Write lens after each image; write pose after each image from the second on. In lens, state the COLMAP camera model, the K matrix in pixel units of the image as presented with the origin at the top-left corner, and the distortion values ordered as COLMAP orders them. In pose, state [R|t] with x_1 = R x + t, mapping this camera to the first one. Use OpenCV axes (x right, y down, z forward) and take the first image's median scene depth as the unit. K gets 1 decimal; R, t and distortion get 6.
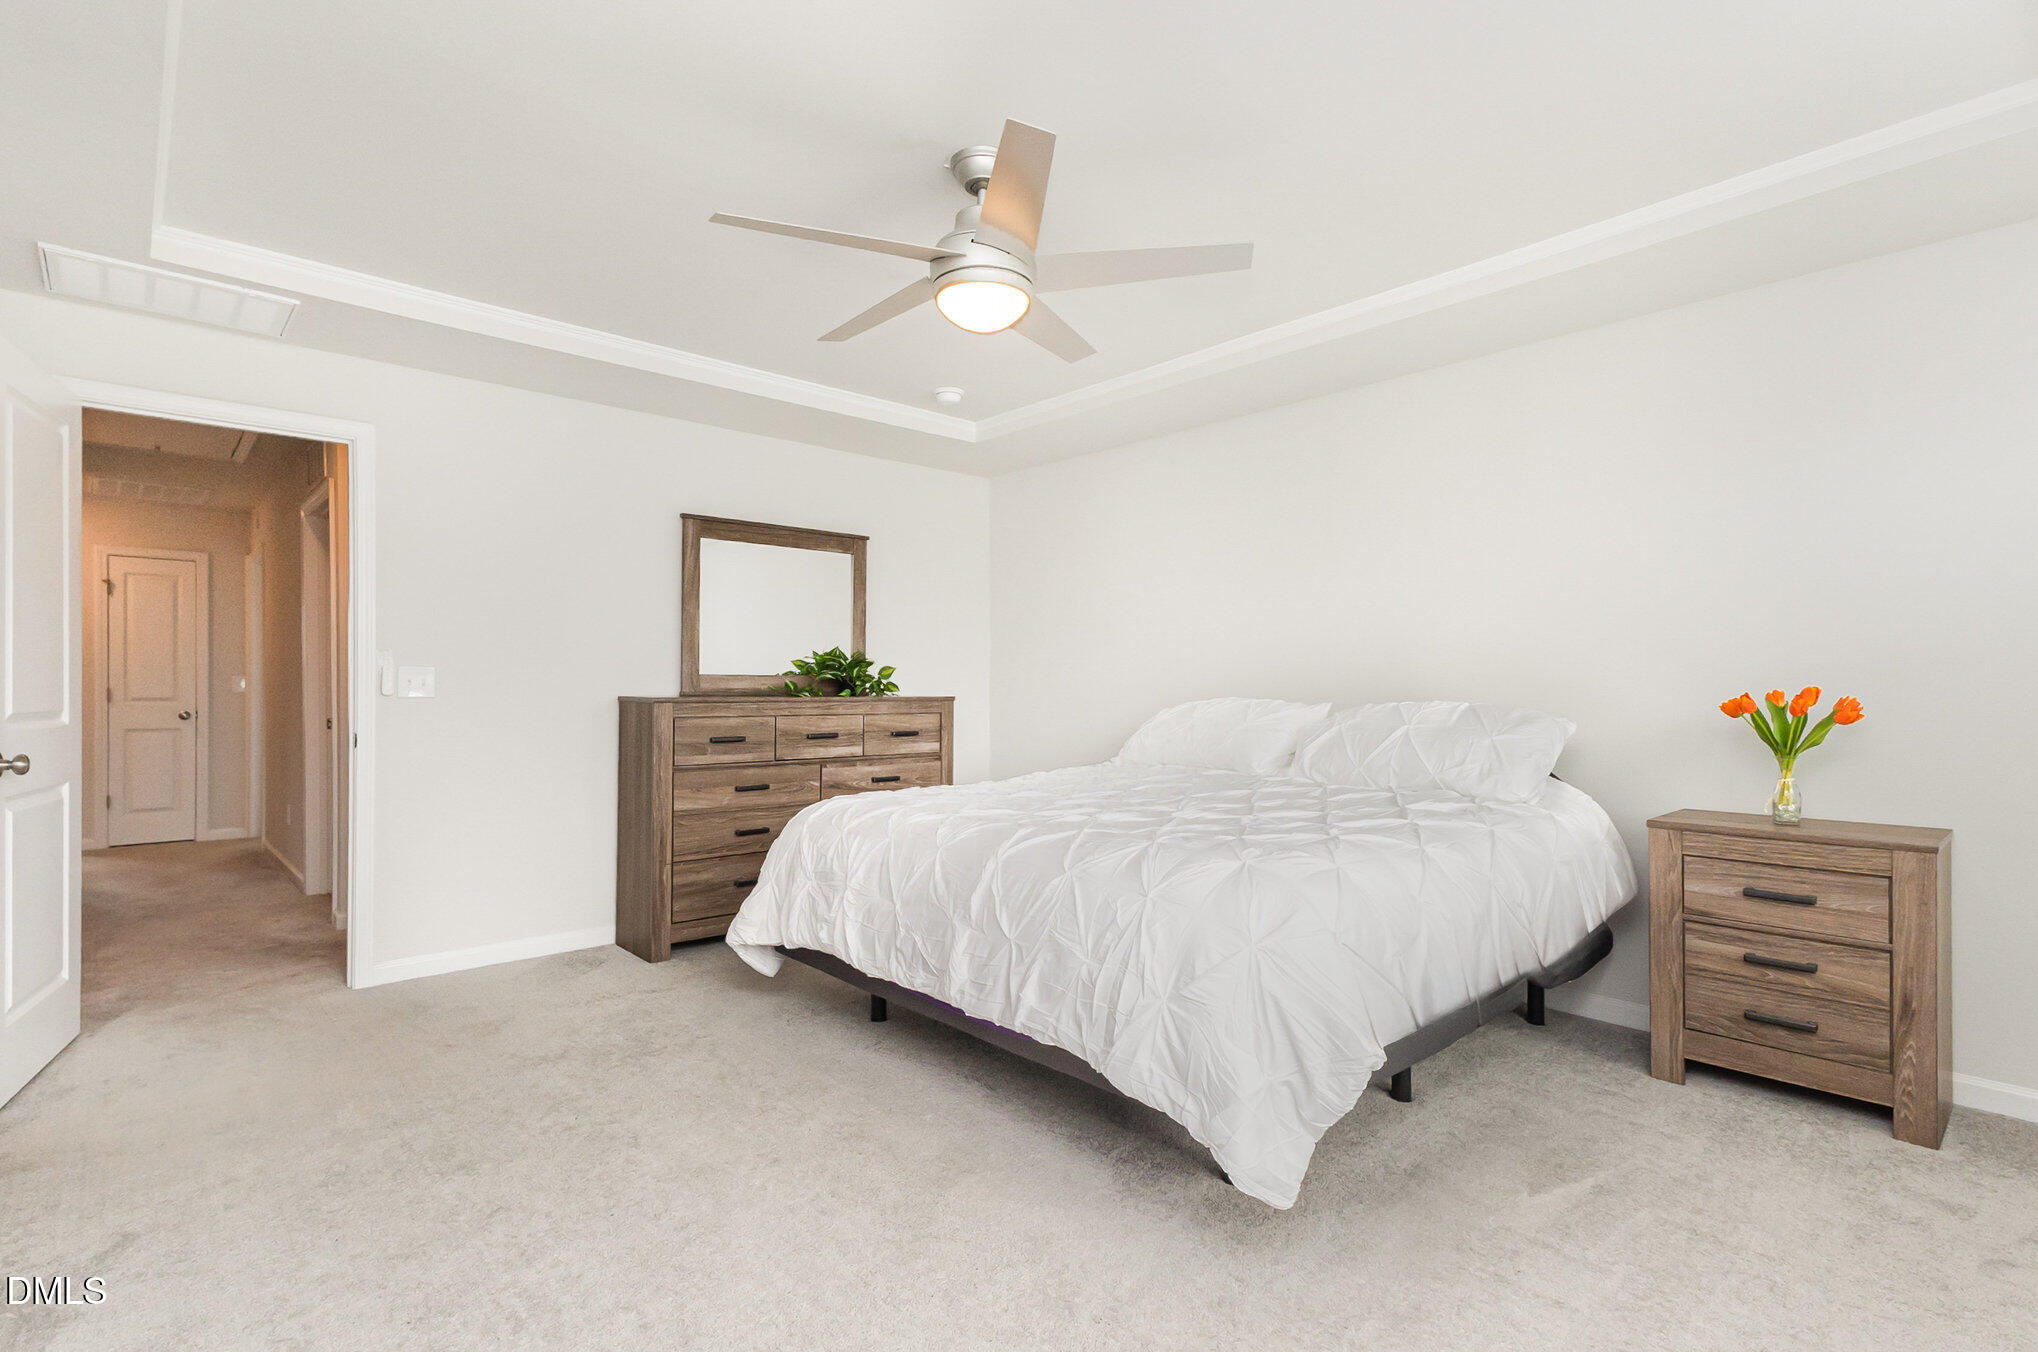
lens RADIAL K [[958.2, 0, 1009.9], [0, 958.2, 686.6], [0, 0, 1]] dist [0.026238, -0.005396]
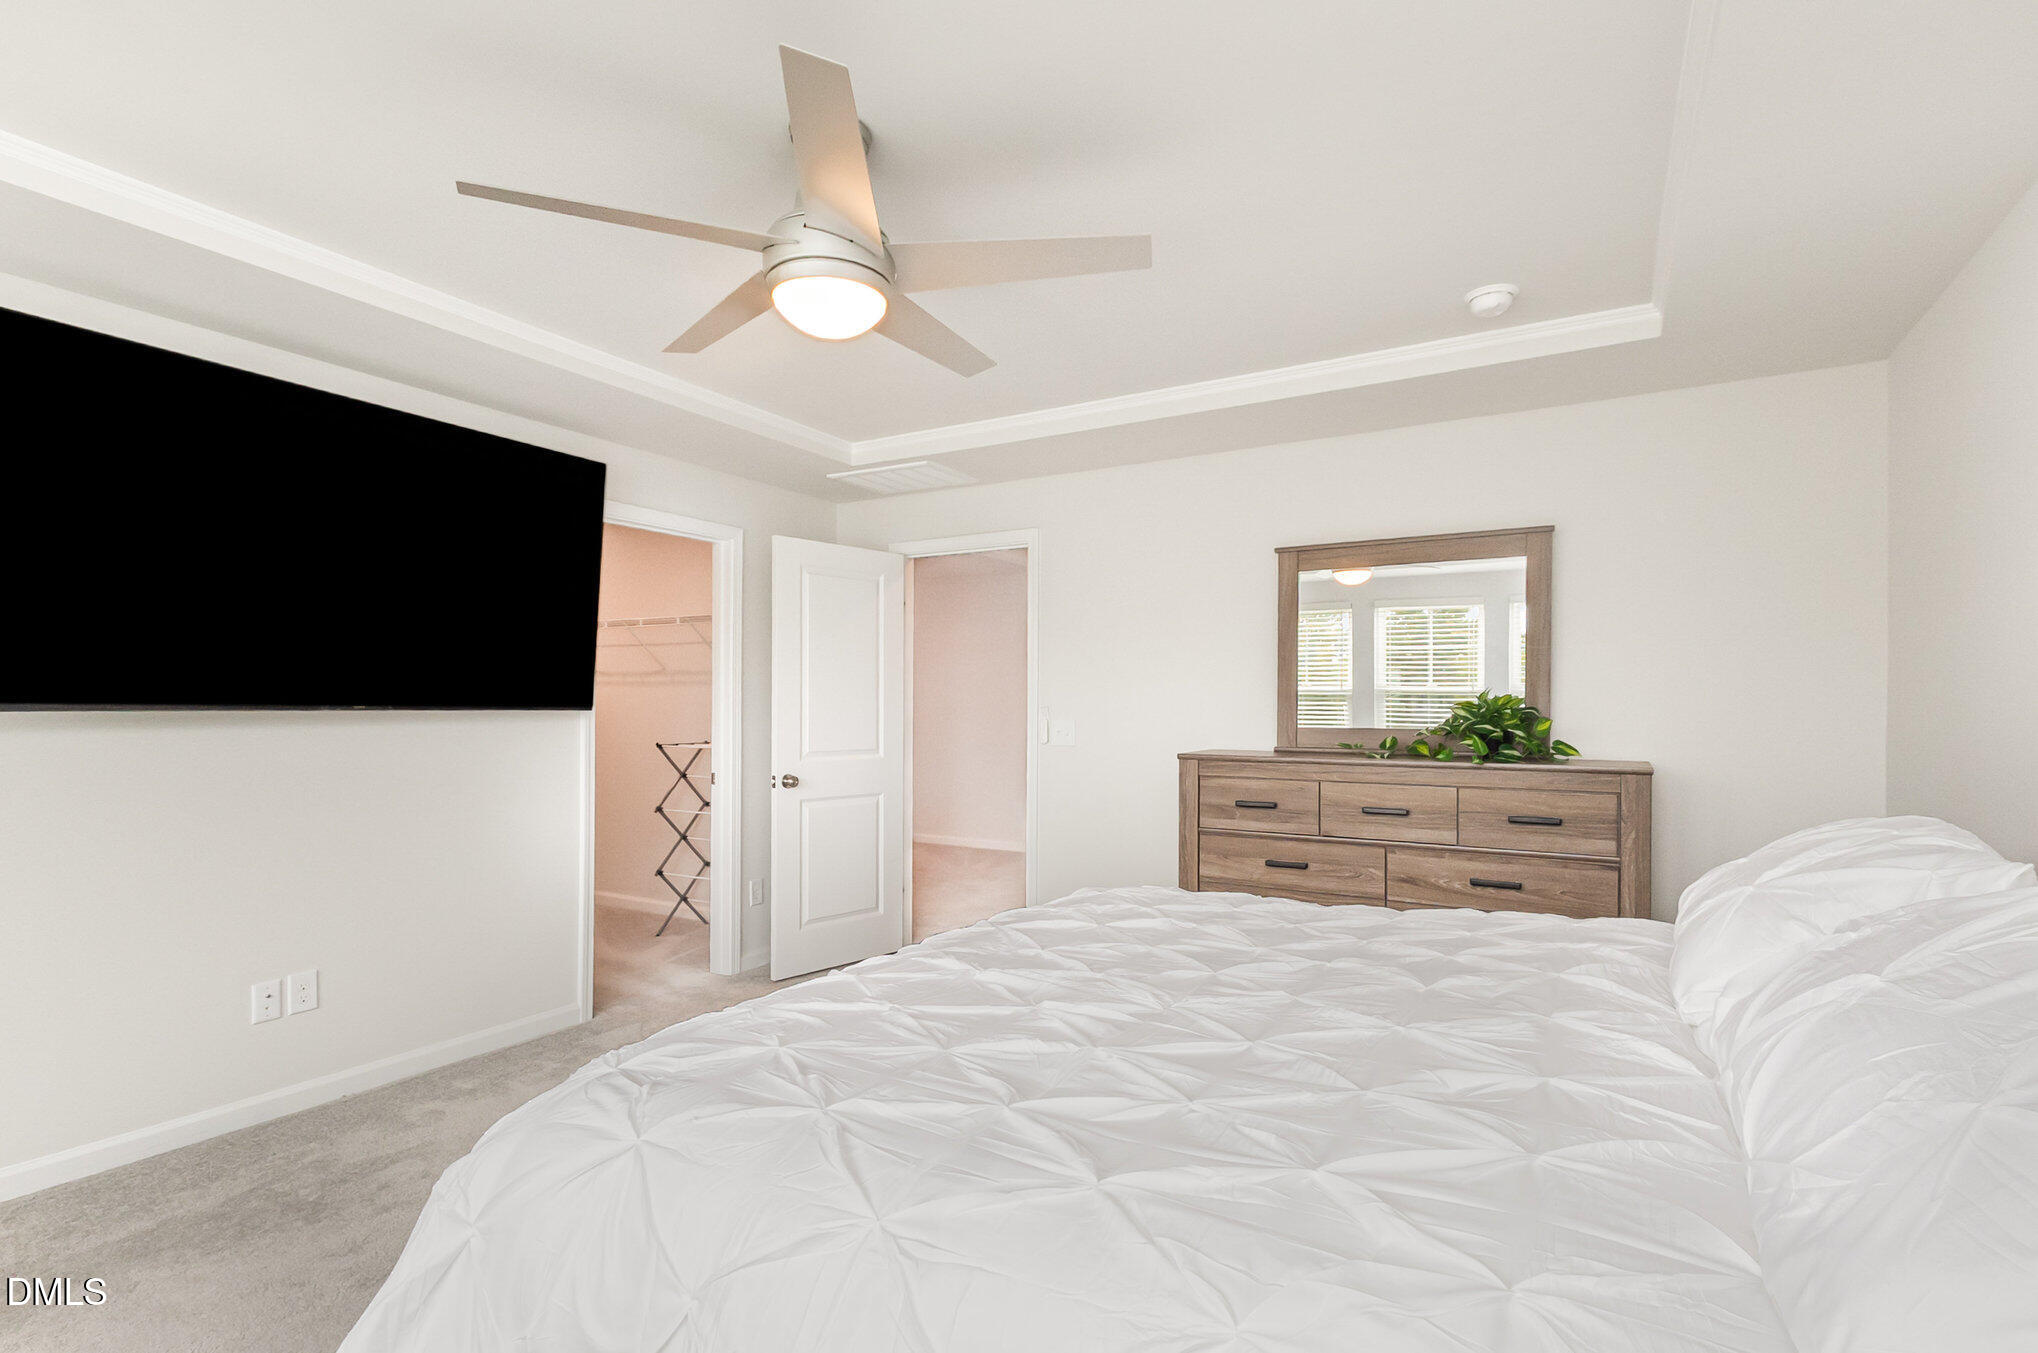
lens RADIAL K [[958.2, 0, 1028.0], [0, 958.2, 716.6], [0, 0, 1]] dist [0.026238, -0.005396]
pose [[0.321128, 0.007537, -0.947006, 0.432298], [-0.002580, 0.999972, 0.007083, -0.028311], [0.947032, 0.000169, 0.321138, 0.486026]]
